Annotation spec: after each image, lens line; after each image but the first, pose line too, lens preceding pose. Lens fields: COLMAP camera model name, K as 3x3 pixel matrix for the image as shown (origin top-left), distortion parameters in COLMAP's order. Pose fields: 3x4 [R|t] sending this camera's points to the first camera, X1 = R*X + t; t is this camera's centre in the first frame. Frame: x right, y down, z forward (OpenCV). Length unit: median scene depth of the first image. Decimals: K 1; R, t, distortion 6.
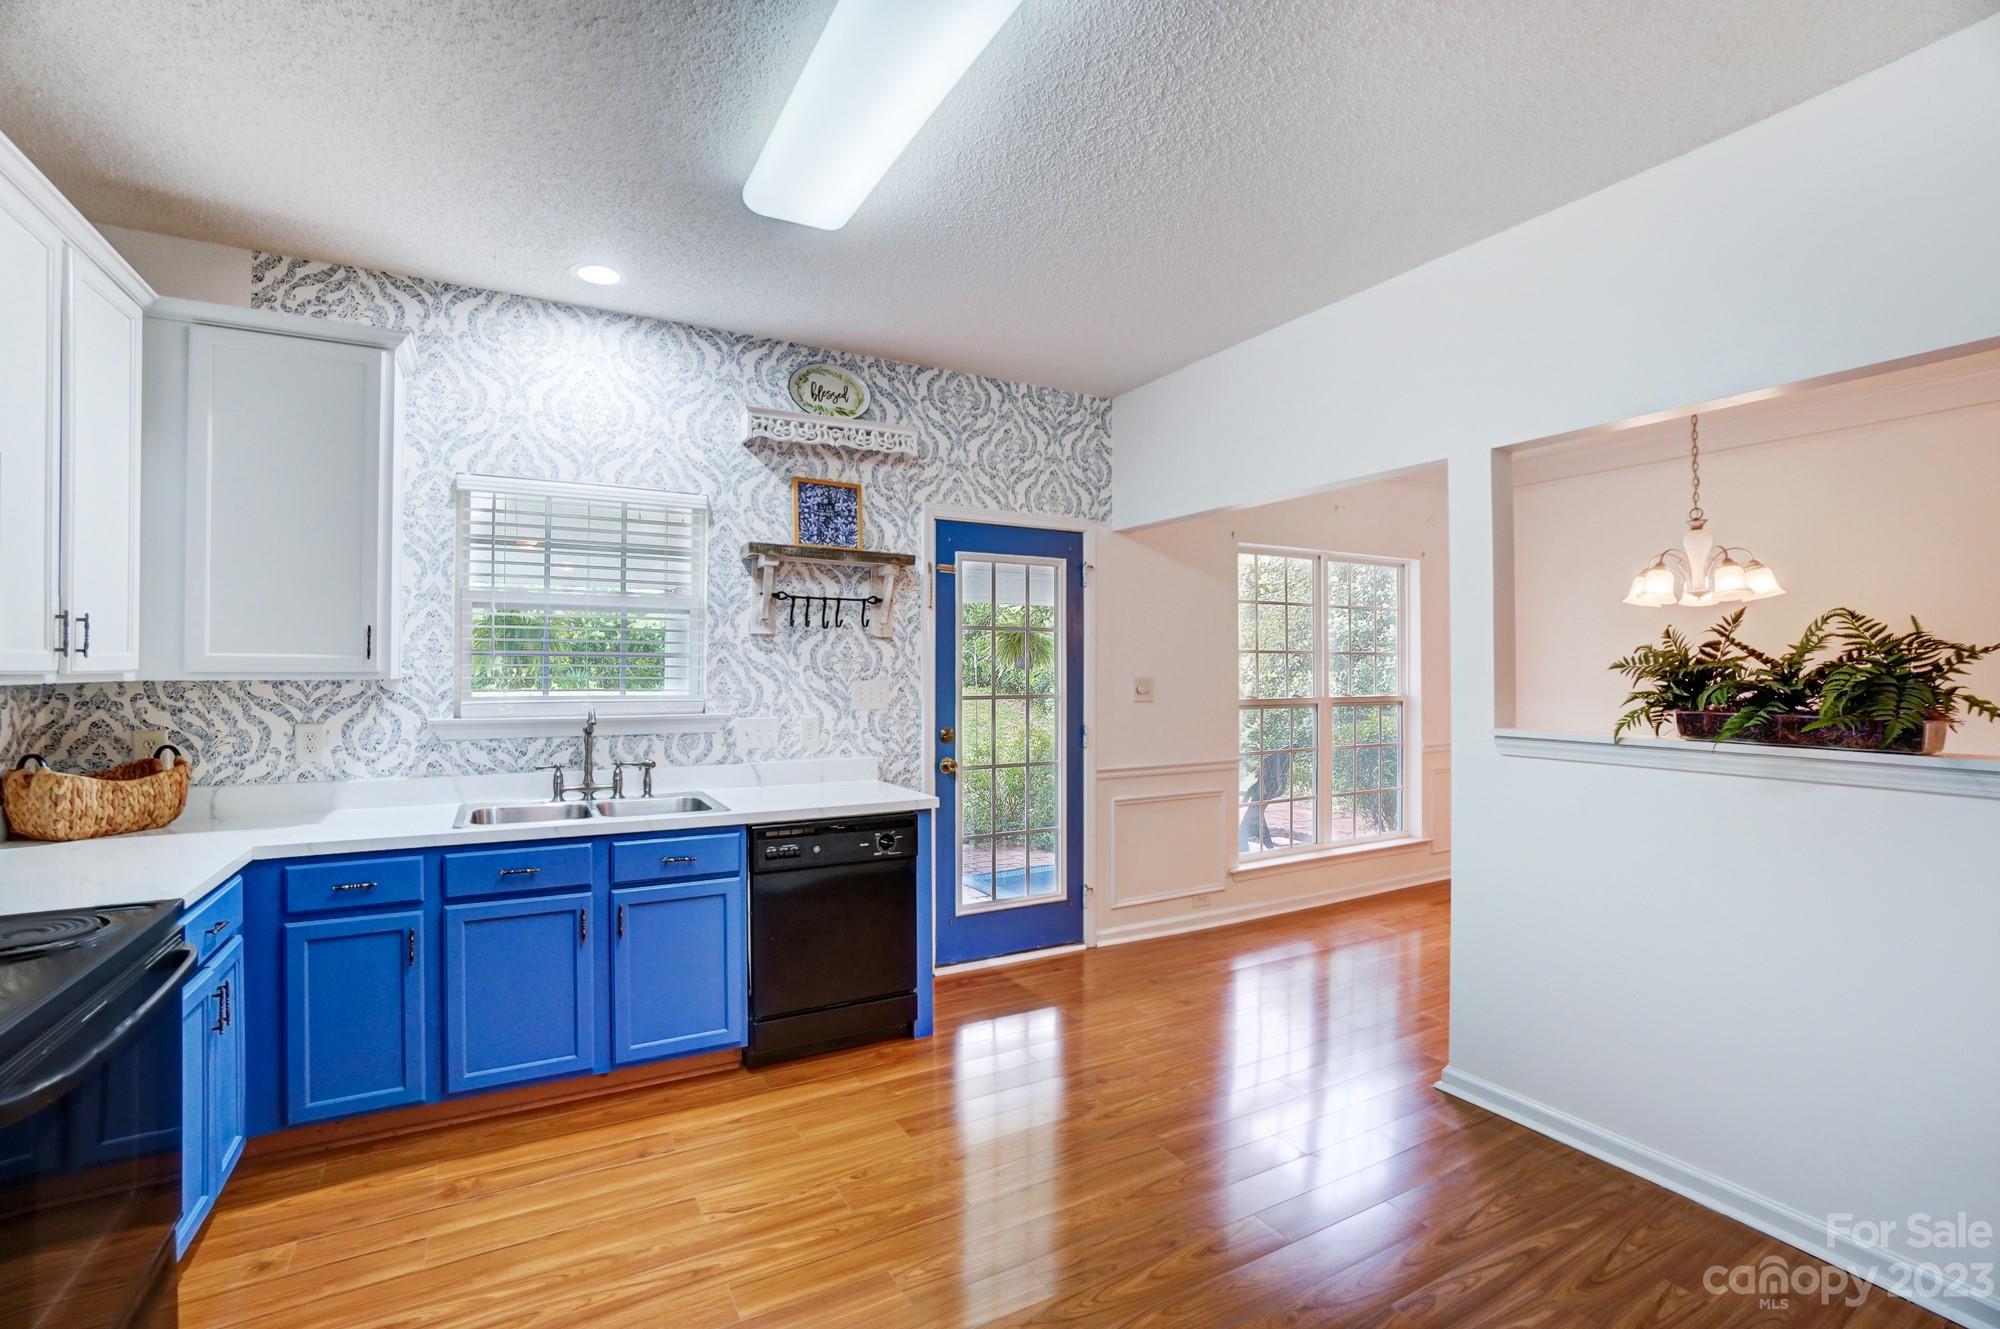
lens RADIAL K [[877.5, 0, 1000.0], [0, 877.5, 664.5], [0, 0, 1]] dist [-0.039985, 0.000283]
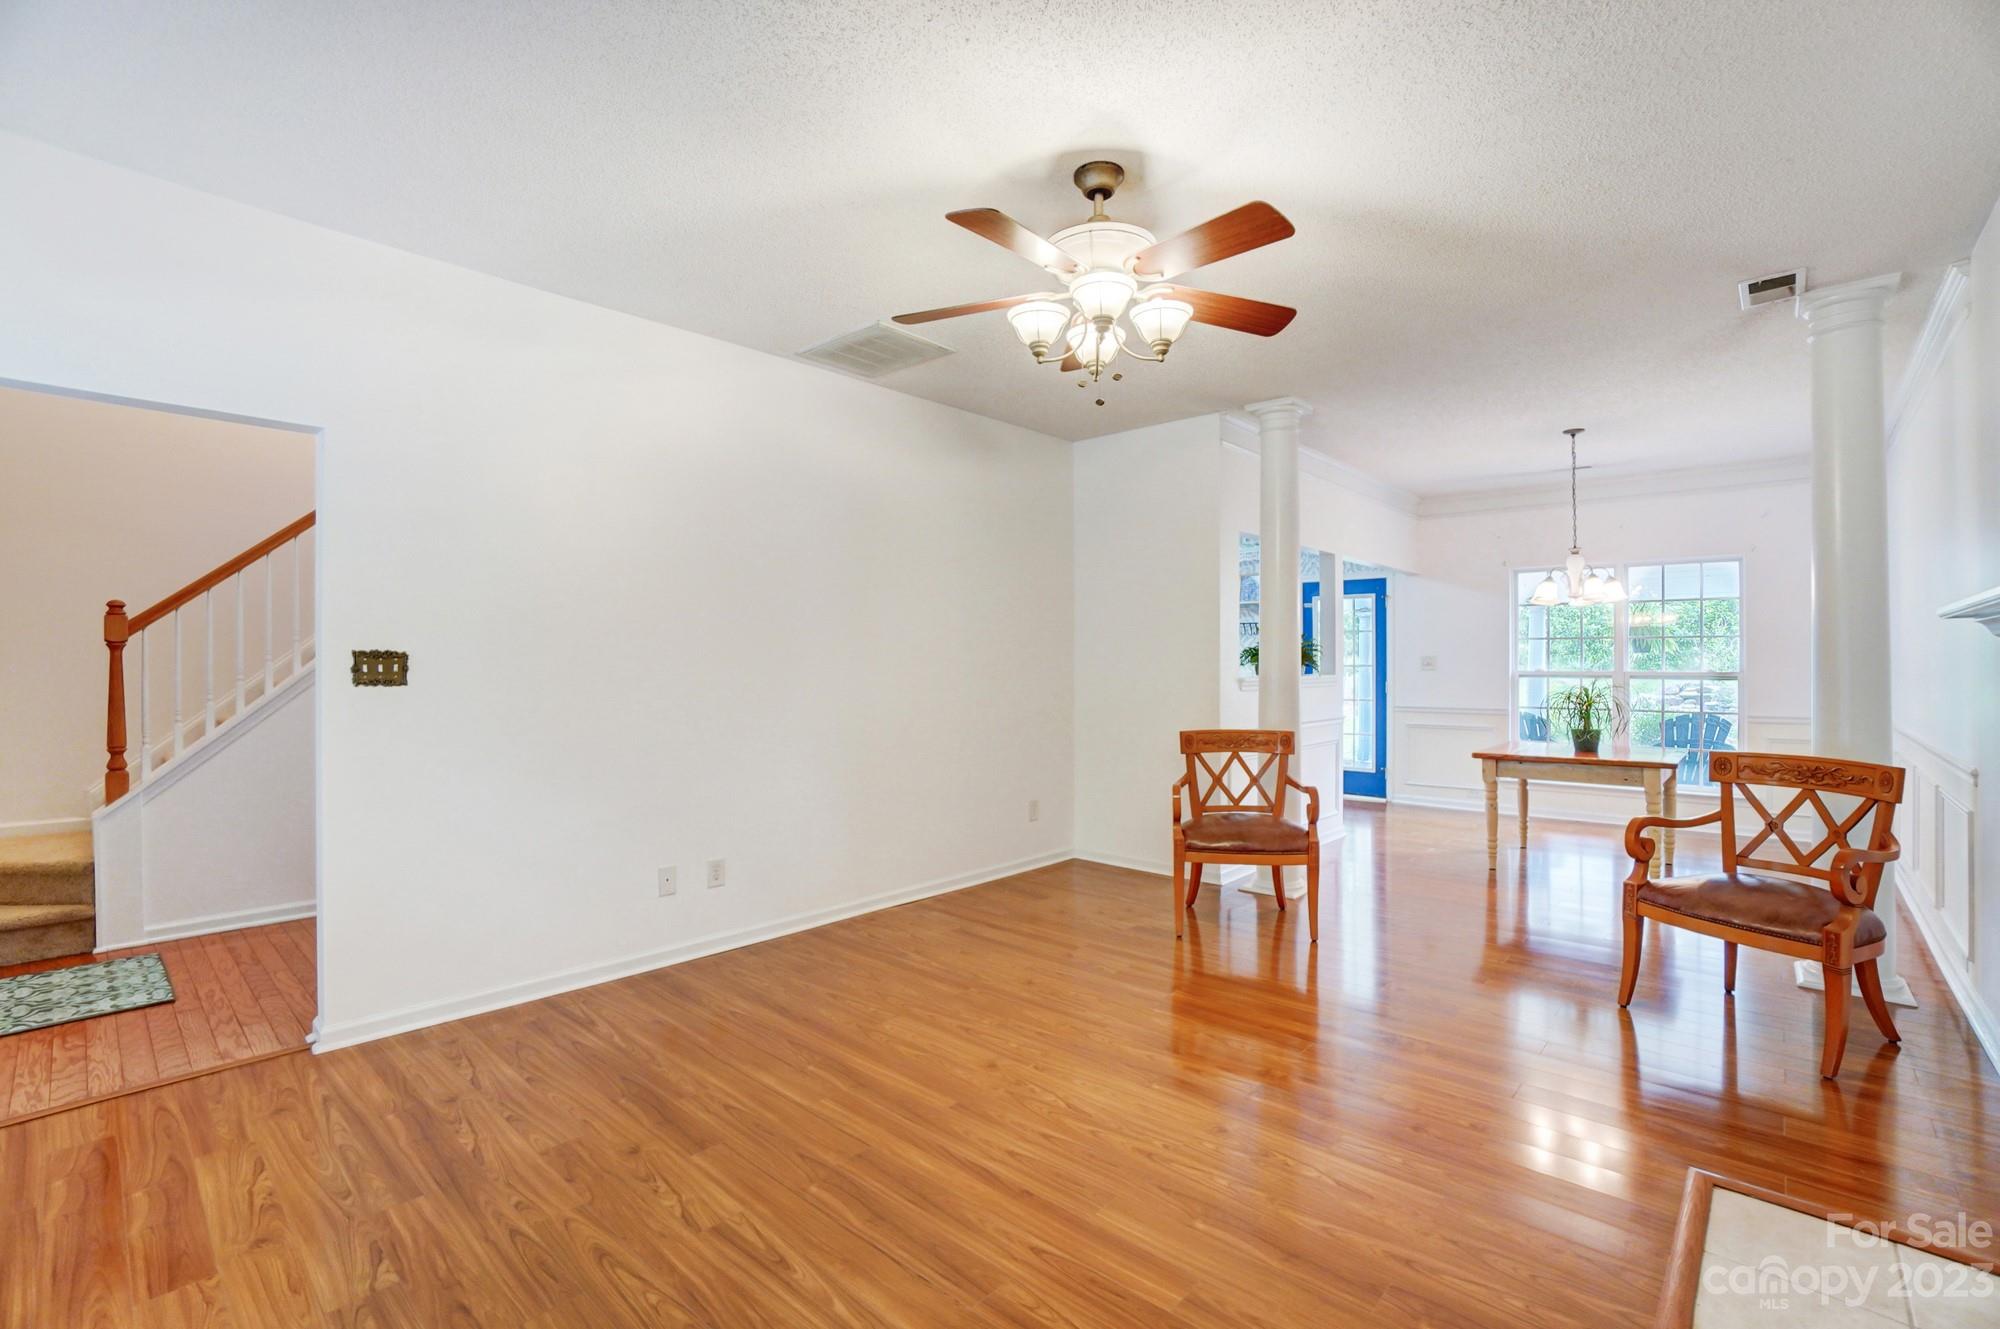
lens RADIAL K [[877.5, 0, 1000.0], [0, 877.5, 664.5], [0, 0, 1]] dist [-0.039985, 0.000283]
pose [[0.315999, 0.002191, -0.948757, 1.593233], [-0.001205, 0.999997, 0.001908, 0.030555], [0.948759, 0.000541, 0.316001, -0.369636]]
